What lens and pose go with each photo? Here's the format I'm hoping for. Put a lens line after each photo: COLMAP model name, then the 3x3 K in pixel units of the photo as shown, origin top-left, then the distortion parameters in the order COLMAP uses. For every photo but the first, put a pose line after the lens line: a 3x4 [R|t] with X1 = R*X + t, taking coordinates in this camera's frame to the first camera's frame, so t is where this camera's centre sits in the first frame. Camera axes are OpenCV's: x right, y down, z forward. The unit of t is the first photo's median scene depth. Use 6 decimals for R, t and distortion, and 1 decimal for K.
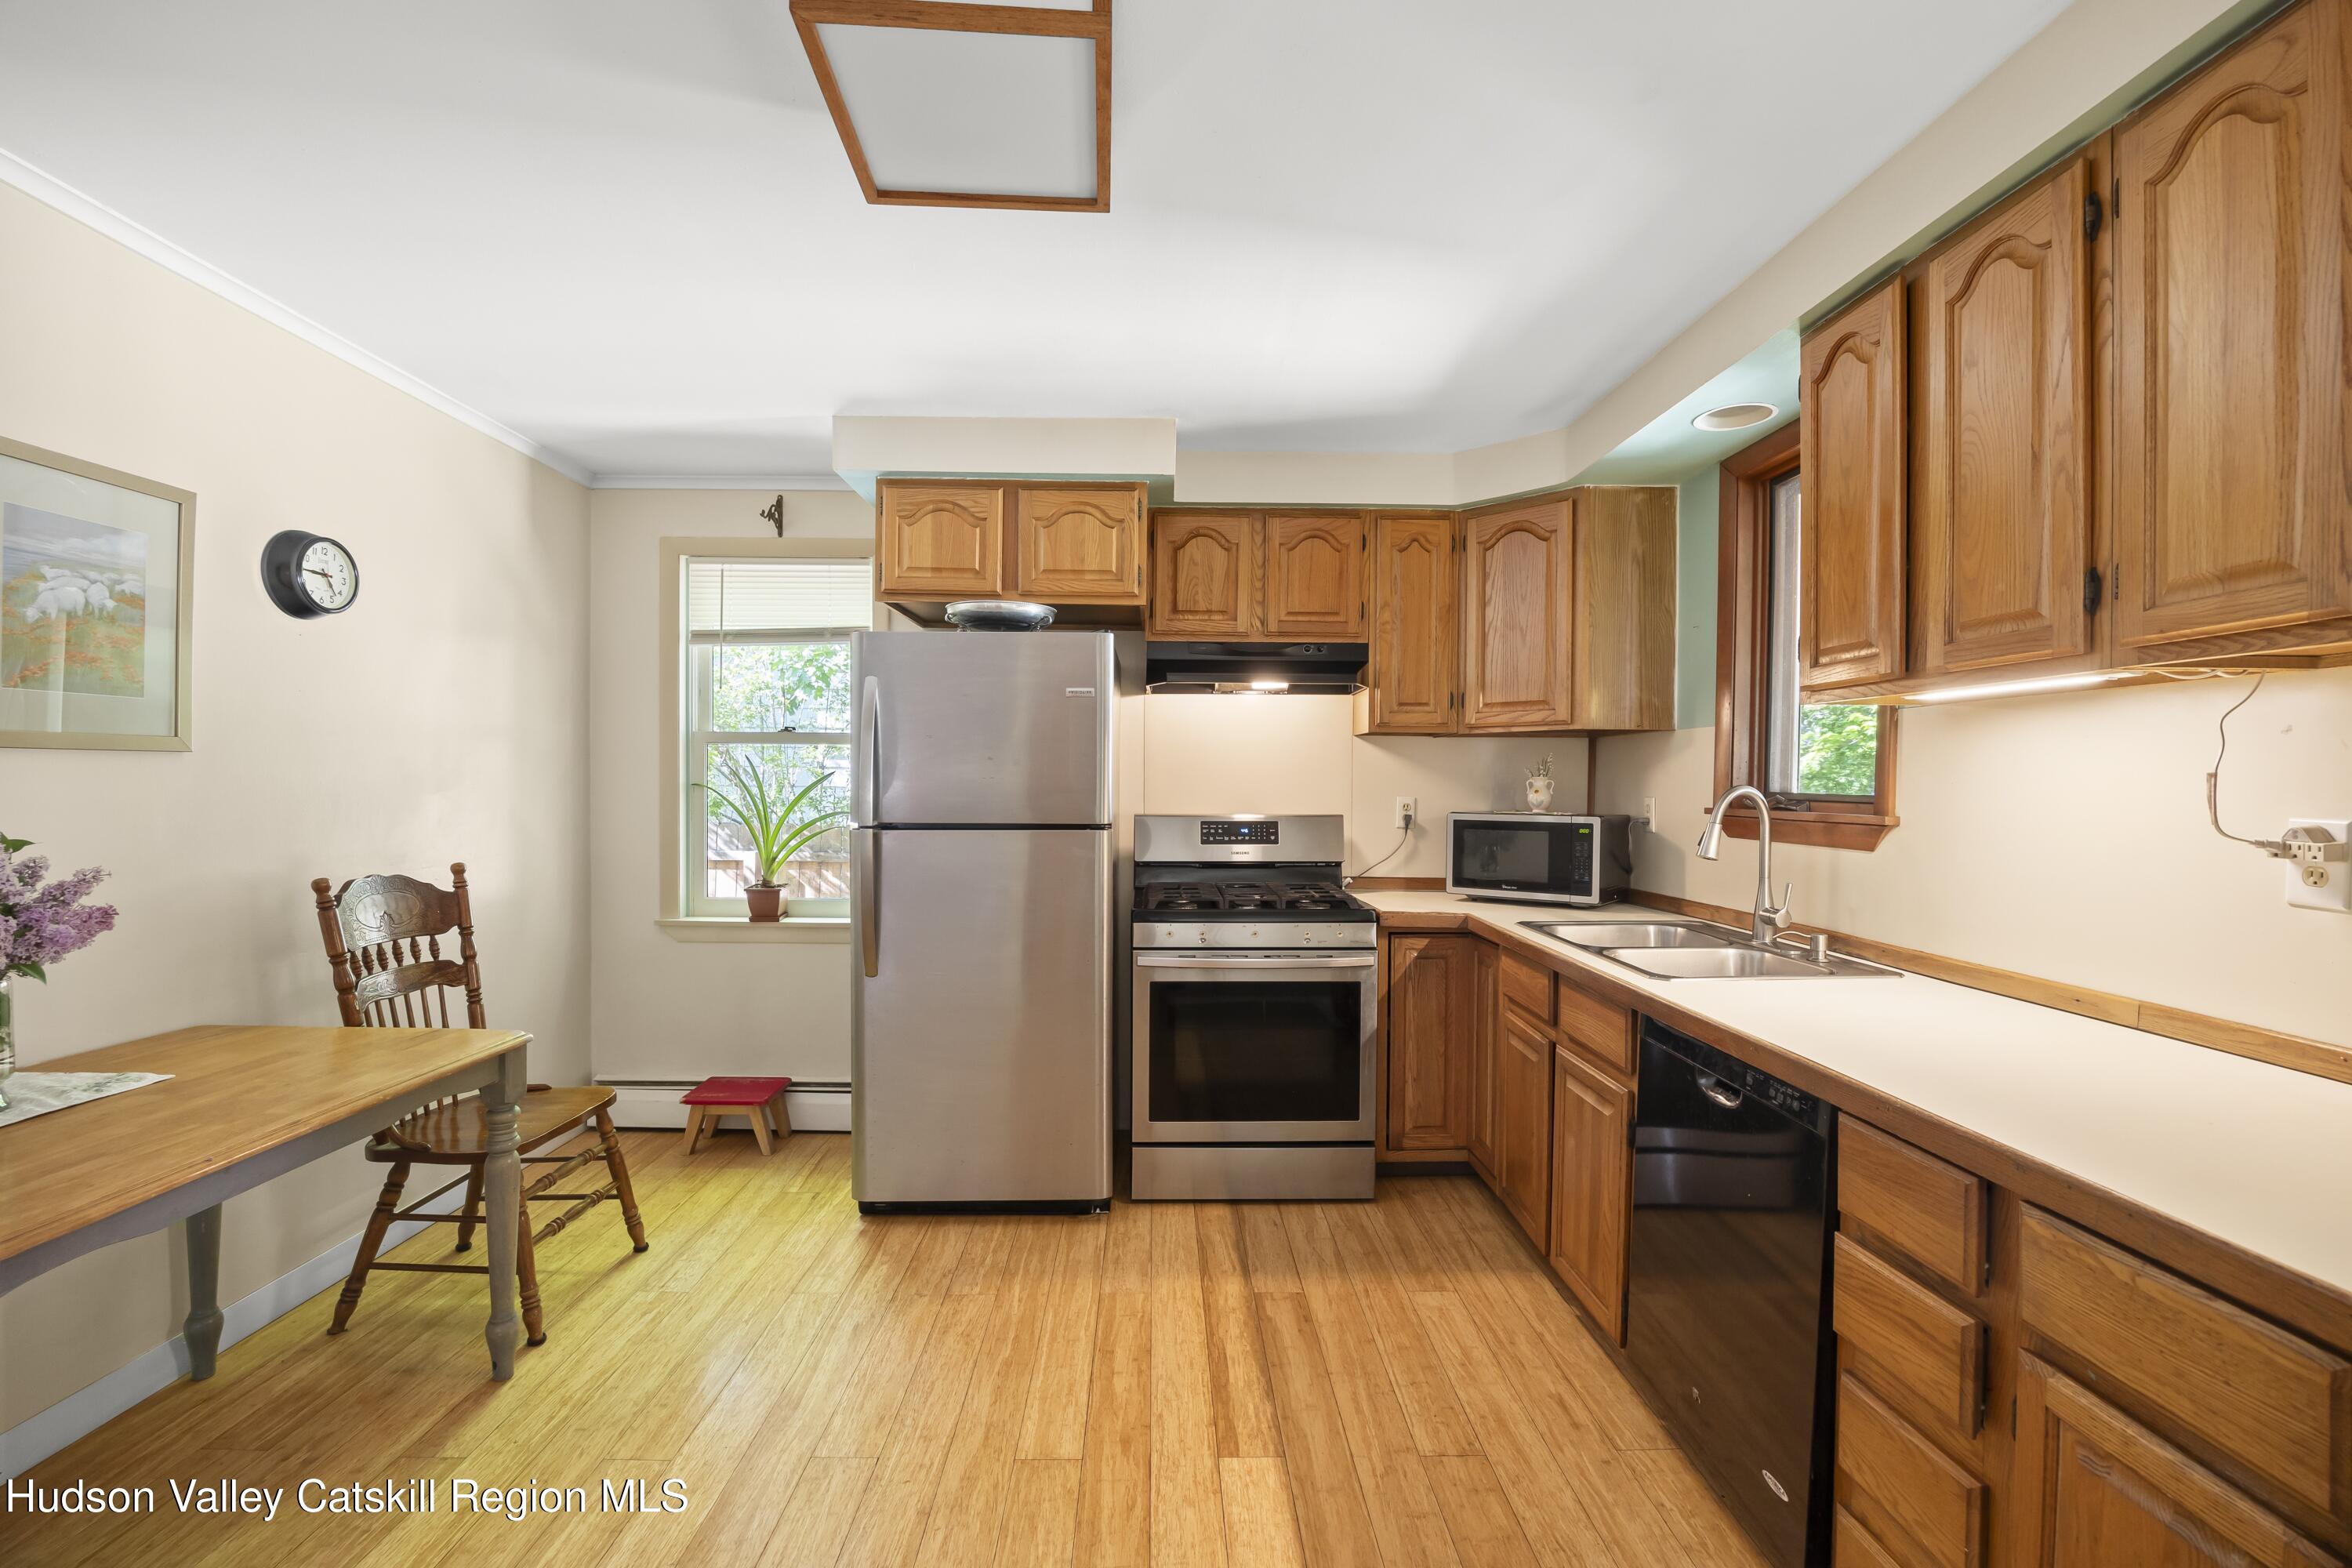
lens RADIAL K [[906.7, 0, 1176.0], [0, 906.7, 784.0], [0, 0, 1]] dist [-0.013392, 0.000212]
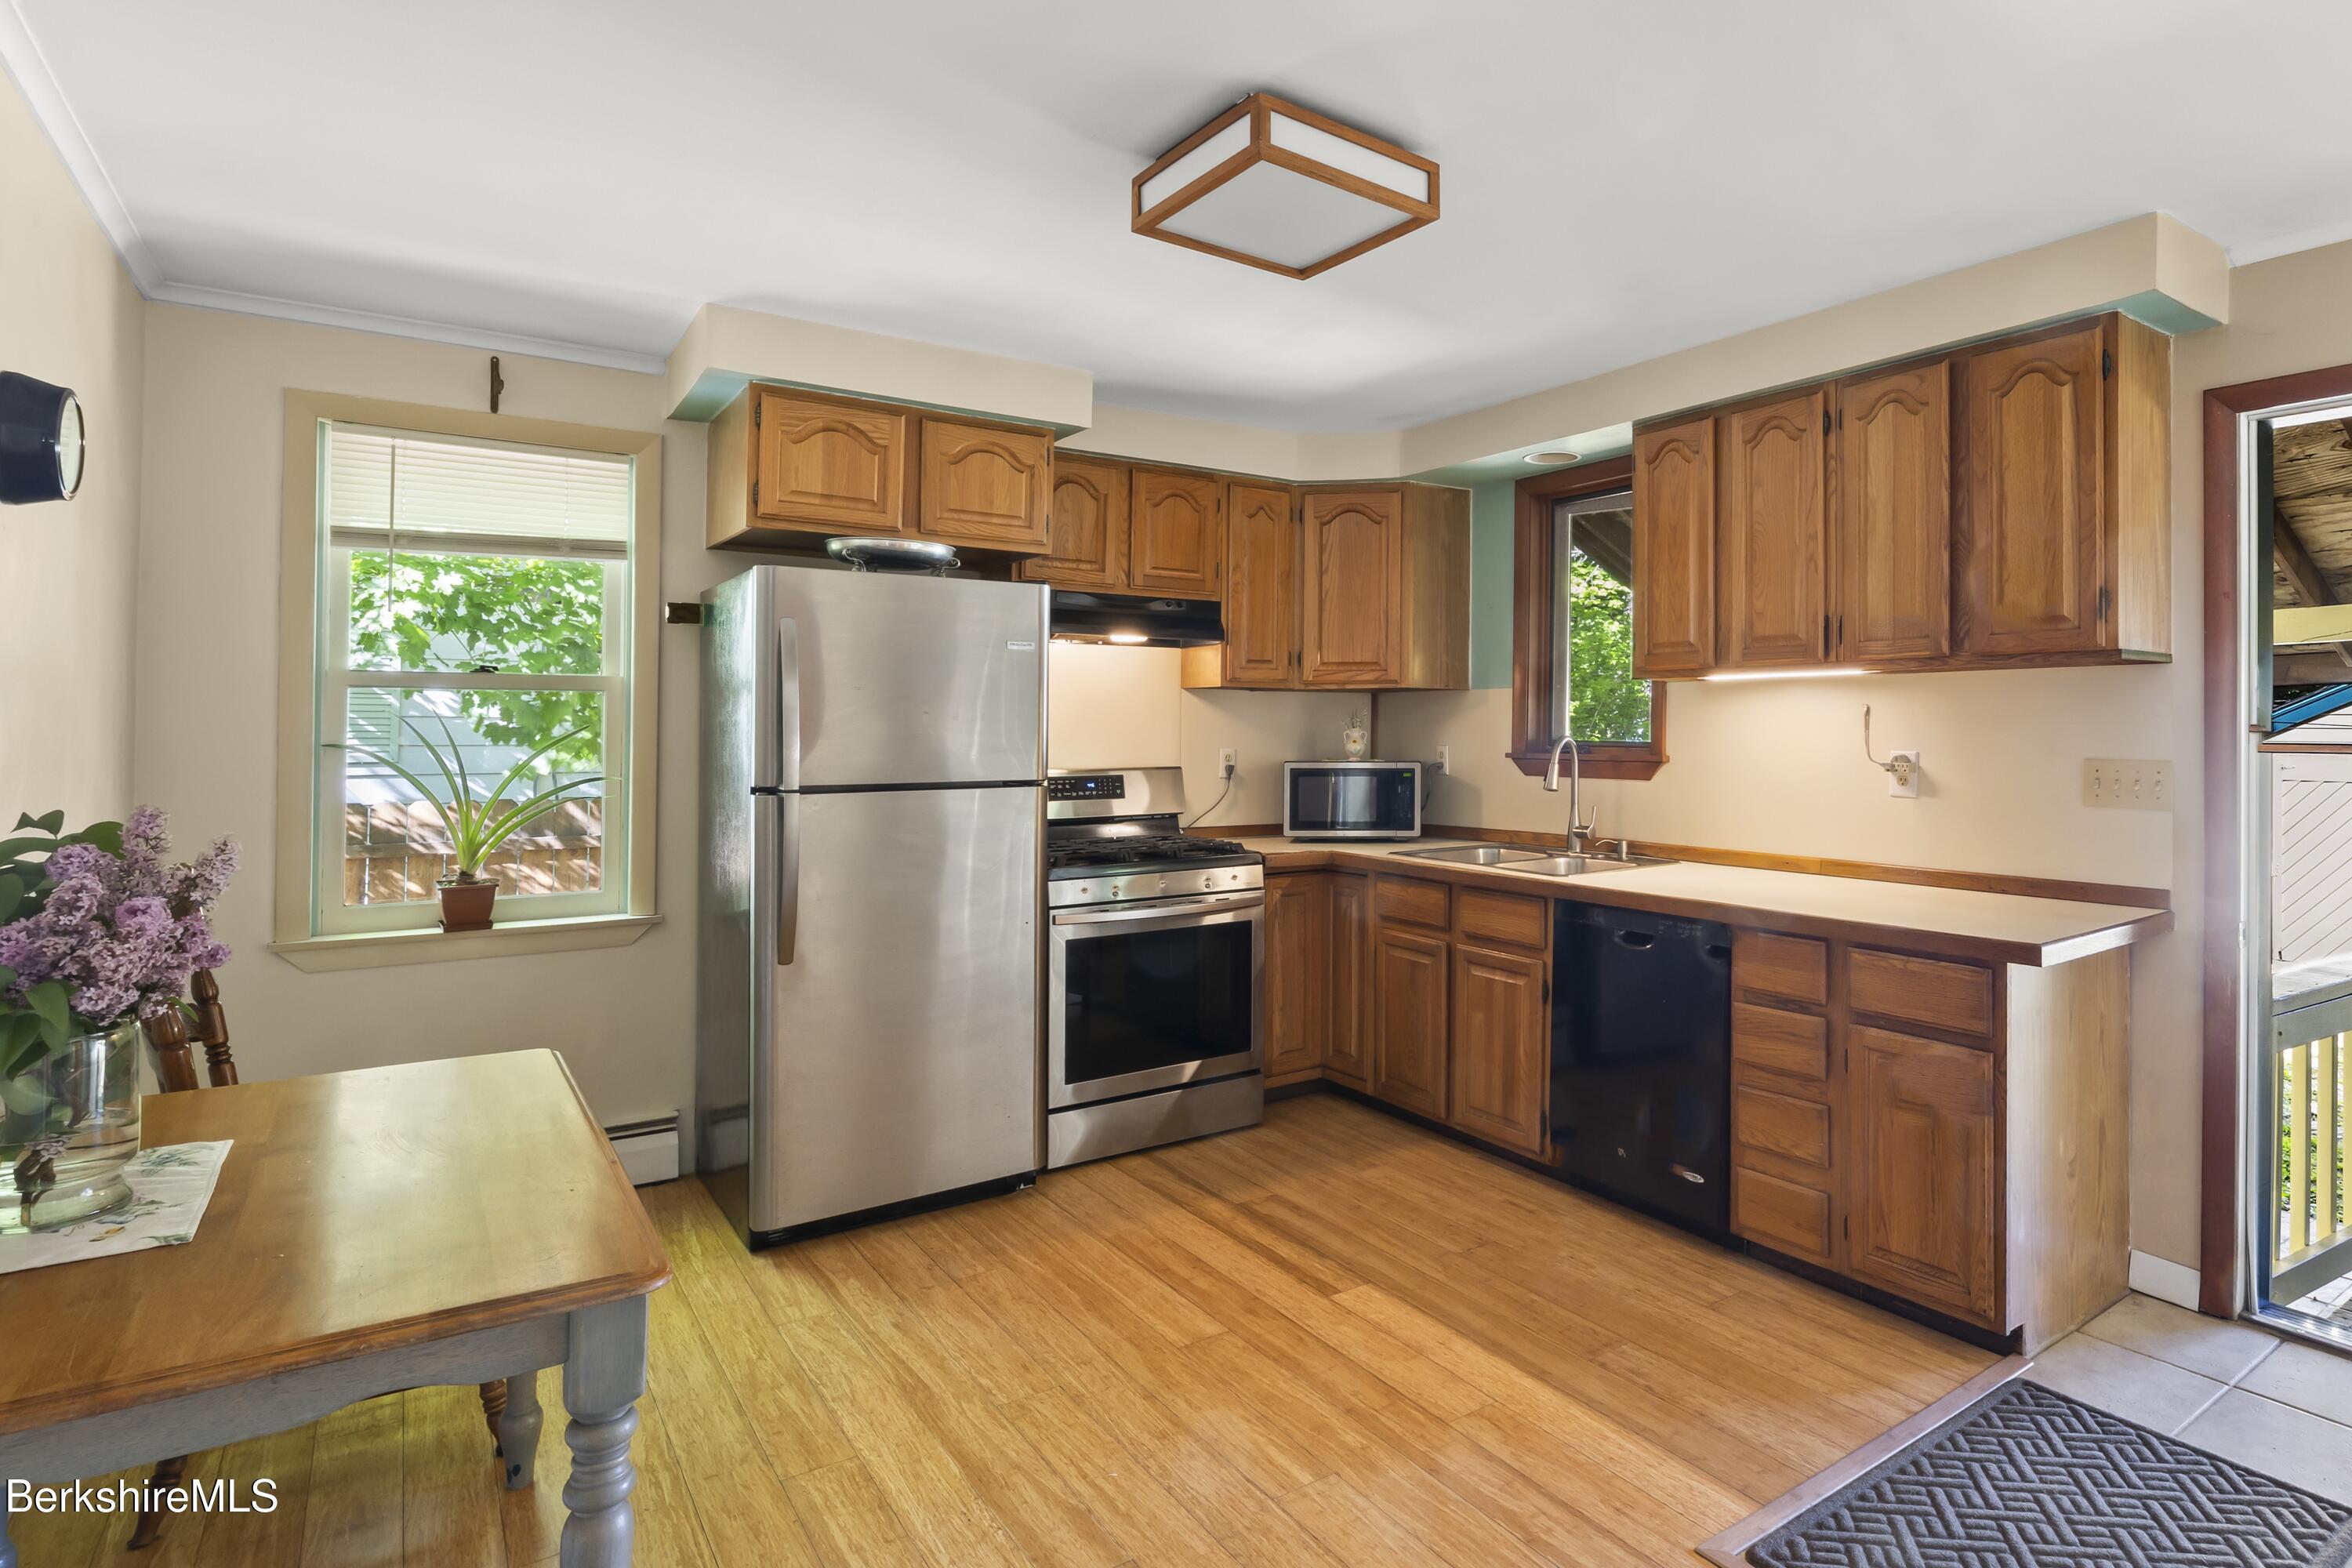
lens RADIAL K [[1218.5, 0, 1176.2], [0, 1218.5, 713.0], [0, 0, 1]] dist [-0.001808, -0.000450]
pose [[0.855246, -0.000293, 0.518223, -0.609529], [0.008526, 0.999872, -0.013506, -0.008781], [-0.518153, 0.015969, 0.855139, -0.190077]]
